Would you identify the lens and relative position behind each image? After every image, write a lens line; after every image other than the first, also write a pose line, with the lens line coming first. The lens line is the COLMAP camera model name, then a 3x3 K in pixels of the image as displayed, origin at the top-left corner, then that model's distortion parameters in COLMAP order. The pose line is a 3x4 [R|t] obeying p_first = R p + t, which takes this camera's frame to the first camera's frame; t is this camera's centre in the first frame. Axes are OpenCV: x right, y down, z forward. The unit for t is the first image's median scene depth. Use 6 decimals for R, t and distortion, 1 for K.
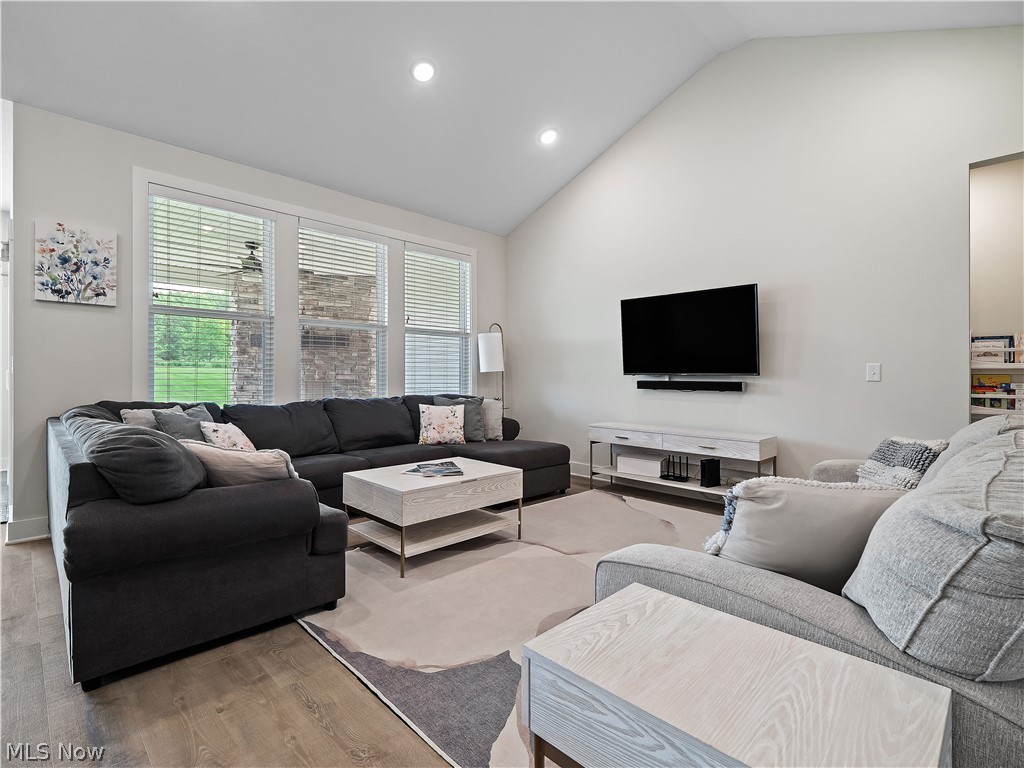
lens RADIAL K [[501.5, 0, 502.6], [0, 501.5, 375.3], [0, 0, 1]] dist [0.006100, -0.002896]
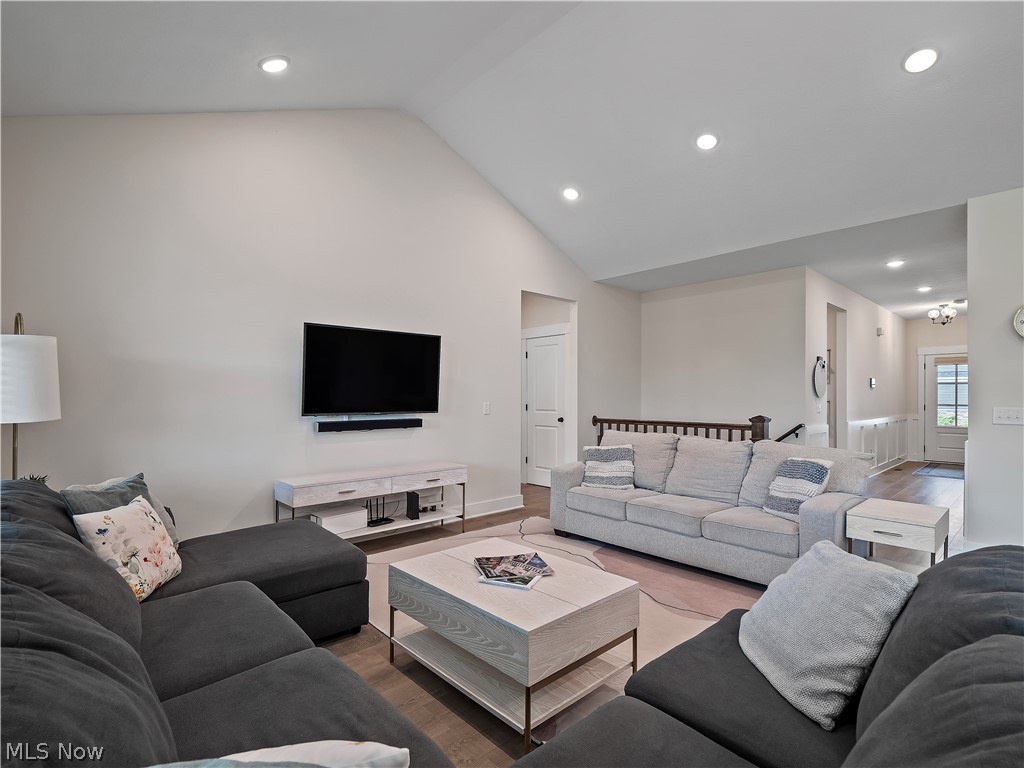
lens RADIAL K [[501.5, 0, 507.4], [0, 501.5, 387.9], [0, 0, 1]] dist [0.006100, -0.002896]
pose [[0.026884, 0.008610, 0.999601, -0.575039], [-0.000215, 0.999963, -0.008608, -0.041393], [-0.999639, 0.000017, 0.026885, 0.677087]]
